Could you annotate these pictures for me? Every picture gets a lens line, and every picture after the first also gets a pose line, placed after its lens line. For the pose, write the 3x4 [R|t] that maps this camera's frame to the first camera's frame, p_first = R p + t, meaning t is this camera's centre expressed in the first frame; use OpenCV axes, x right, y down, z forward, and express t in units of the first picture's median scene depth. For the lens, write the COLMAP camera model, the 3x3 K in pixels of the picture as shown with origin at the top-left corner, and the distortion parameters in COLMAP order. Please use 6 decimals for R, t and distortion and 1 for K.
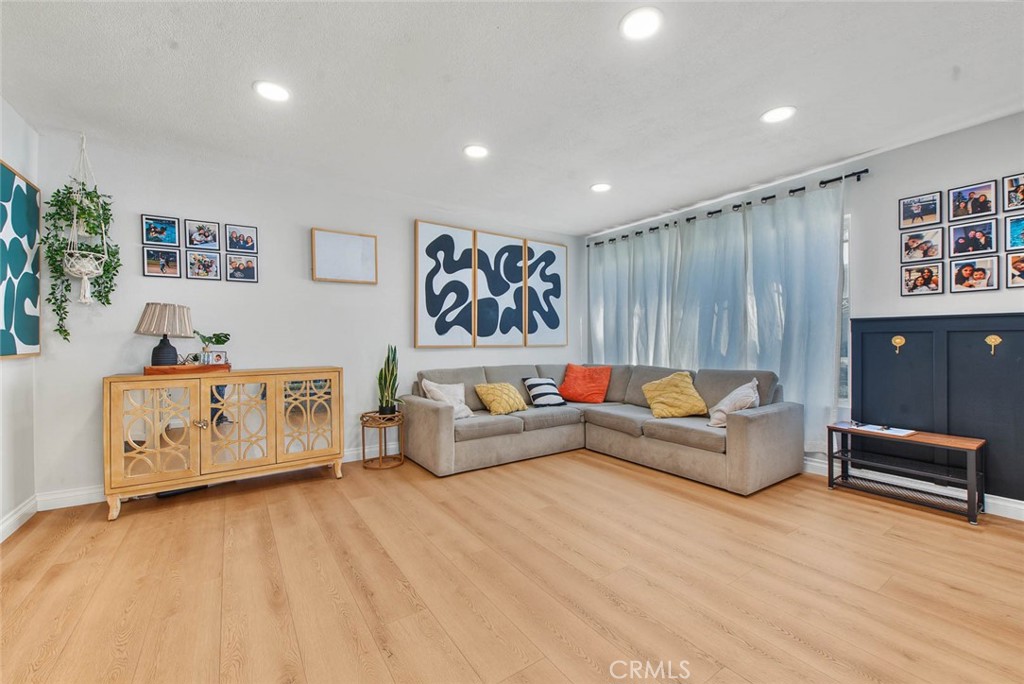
lens RADIAL K [[414.8, 0, 511.3], [0, 414.8, 343.1], [0, 0, 1]] dist [-0.000031, -0.000468]
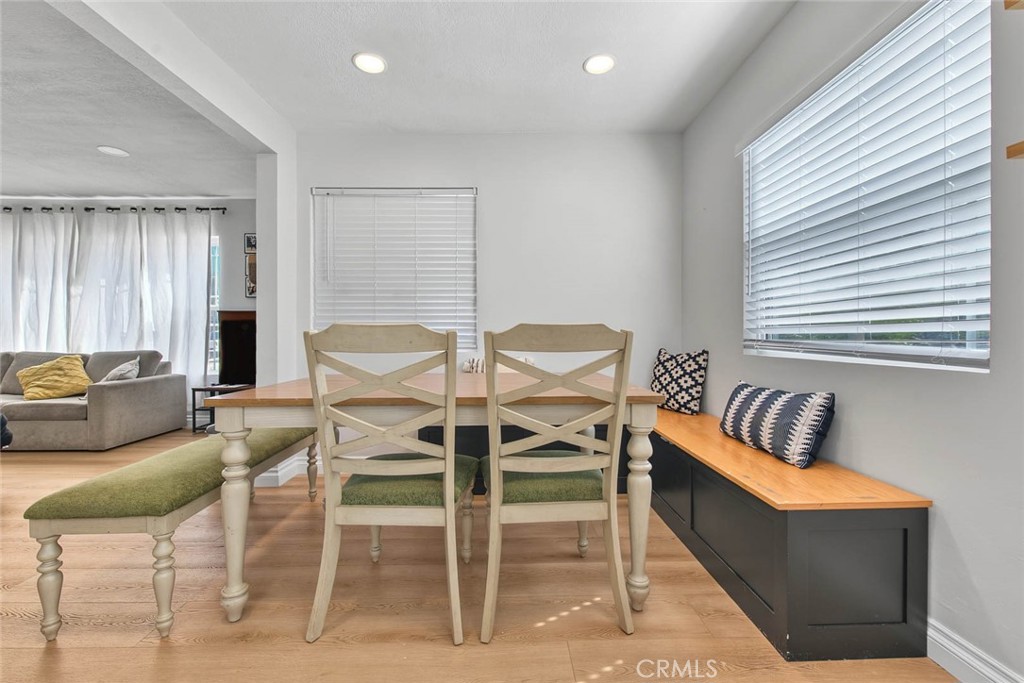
lens RADIAL K [[426.6, 0, 512.1], [0, 426.6, 337.4], [0, 0, 1]] dist [-0.001440, -0.000290]
pose [[0.546124, 0.001926, 0.837702, 0.144656], [0.000911, 0.999995, -0.002893, 0.033962], [-0.837704, 0.002343, 0.546119, -0.583448]]
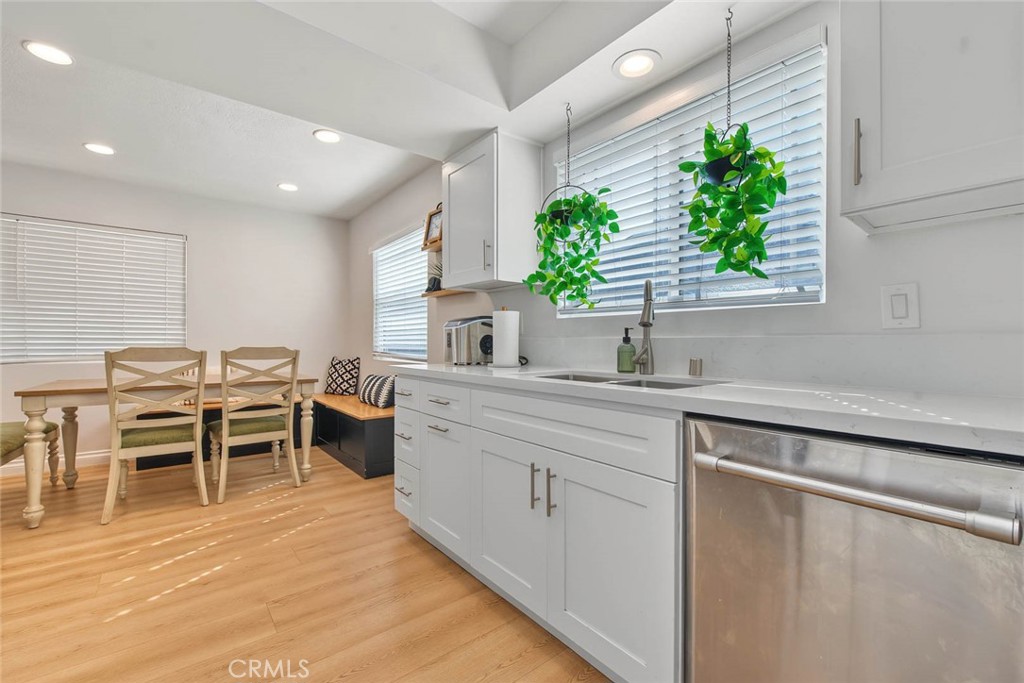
lens RADIAL K [[428.5, 0, 512.4], [0, 428.5, 344.9], [0, 0, 1]] dist [0.000220, 0.000012]
pose [[-0.076997, 0.000821, 0.997031, -0.401467], [-0.000945, 0.999999, -0.000897, 0.016720], [-0.997031, -0.001011, -0.076996, -0.840685]]
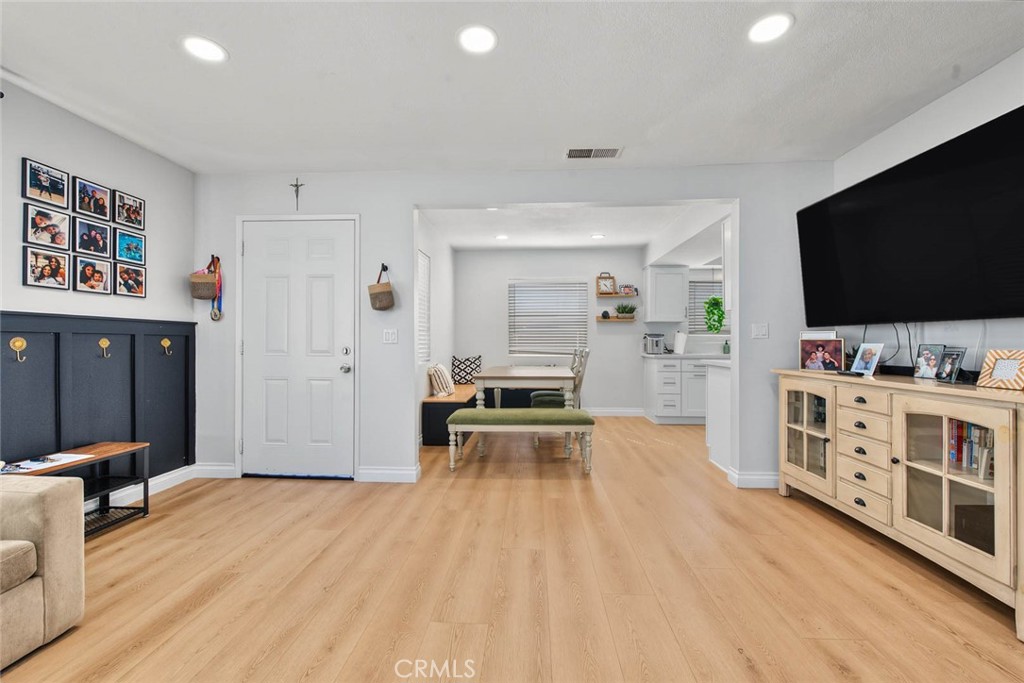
lens RADIAL K [[413.7, 0, 512.0], [0, 413.7, 341.5], [0, 0, 1]] dist [-0.000650, -0.000423]
pose [[-0.795434, 0.003829, 0.606028, -0.198743], [0.004899, 0.999988, 0.000113, -0.004795], [-0.606021, 0.003059, -0.795443, 0.927599]]
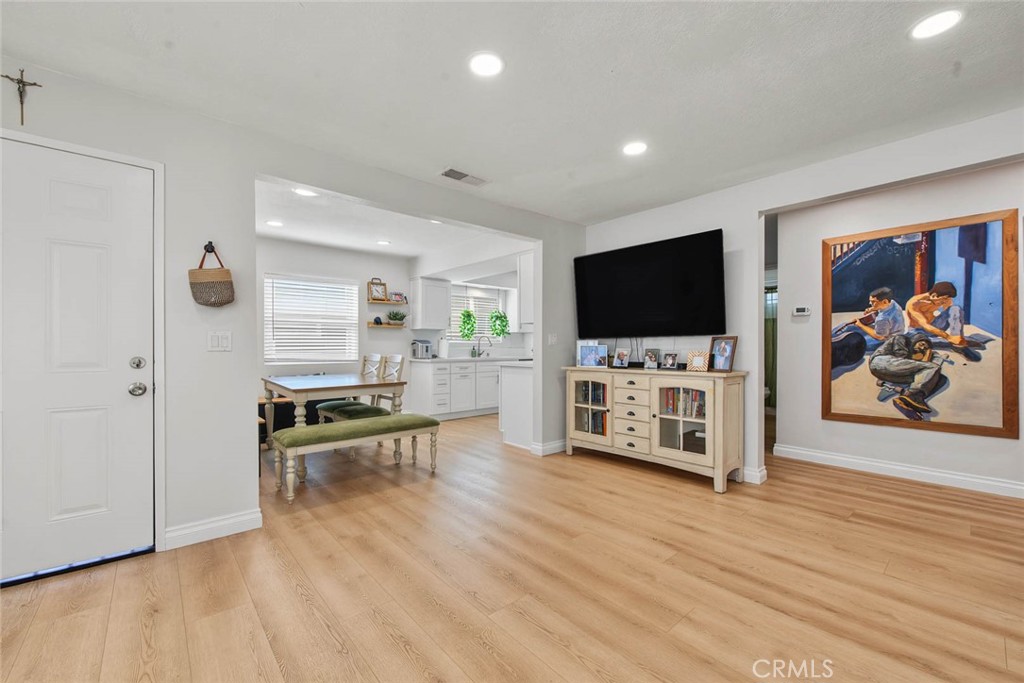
lens RADIAL K [[412.8, 0, 511.0], [0, 412.8, 346.2], [0, 0, 1]] dist [-0.001797, -0.000316]
pose [[-0.992974, 0.005044, -0.118223, 0.199792], [0.004745, 0.999985, 0.002814, -0.009532], [0.118235, 0.002233, -0.992983, 1.104708]]
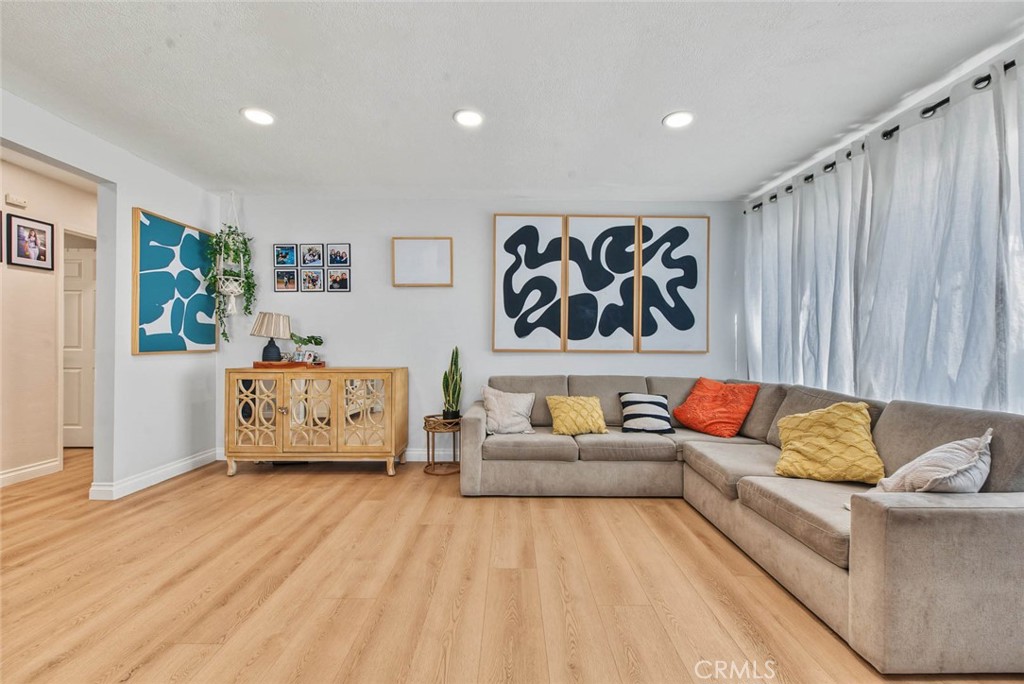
lens RADIAL K [[412.8, 0, 511.0], [0, 412.8, 346.7], [0, 0, 1]] dist [-0.001797, -0.000316]
pose [[0.827214, 0.012861, -0.561739, 0.401139], [-0.013061, 0.999908, 0.003658, -0.004049], [0.561735, 0.004311, 0.827306, 0.311769]]
